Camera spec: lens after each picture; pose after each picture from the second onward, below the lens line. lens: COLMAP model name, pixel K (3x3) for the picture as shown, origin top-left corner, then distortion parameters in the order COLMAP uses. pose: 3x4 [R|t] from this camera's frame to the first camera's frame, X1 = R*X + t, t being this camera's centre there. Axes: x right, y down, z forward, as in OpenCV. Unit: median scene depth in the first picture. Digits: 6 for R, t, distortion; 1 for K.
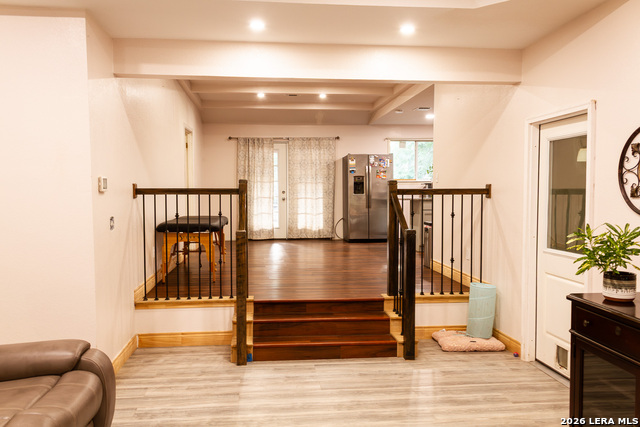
lens RADIAL K [[522.4, 0, 318.9], [0, 522.4, 212.9], [0, 0, 1]] dist [0.029135, -0.015910]
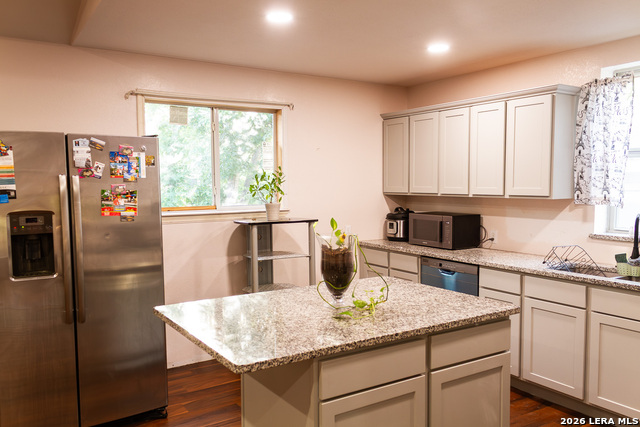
lens RADIAL K [[522.4, 0, 321.2], [0, 522.4, 216.9], [0, 0, 1]] dist [0.029135, -0.015910]
pose [[0.890524, -0.030943, 0.453883, 0.084006], [0.021531, 0.999433, 0.025892, -0.069494], [-0.454427, -0.013285, 0.890685, 0.663623]]
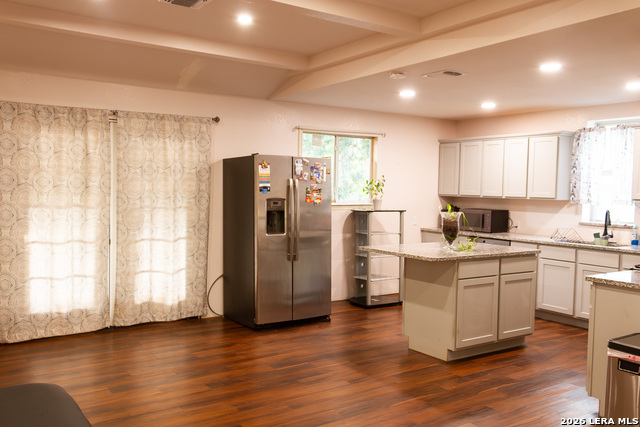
lens RADIAL K [[564.7, 0, 314.9], [0, 564.7, 215.6], [0, 0, 1]] dist [0.025063, -0.017232]
pose [[0.883115, -0.003612, 0.469143, -0.141867], [-0.001642, 0.999940, 0.010790, -0.058134], [-0.469154, -0.010299, 0.883056, 0.483964]]
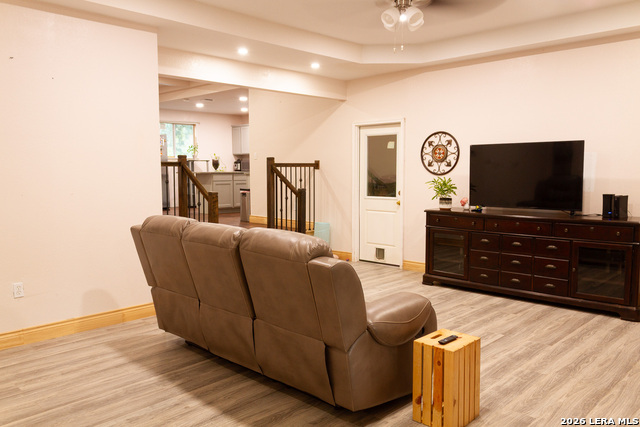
lens RADIAL K [[522.4, 0, 315.2], [0, 522.4, 210.8], [0, 0, 1]] dist [0.029135, -0.015910]
pose [[0.773796, -0.052532, 0.631253, -0.337035], [0.029679, 0.998468, 0.046710, 0.011597], [-0.632739, -0.017408, 0.774169, -0.109145]]
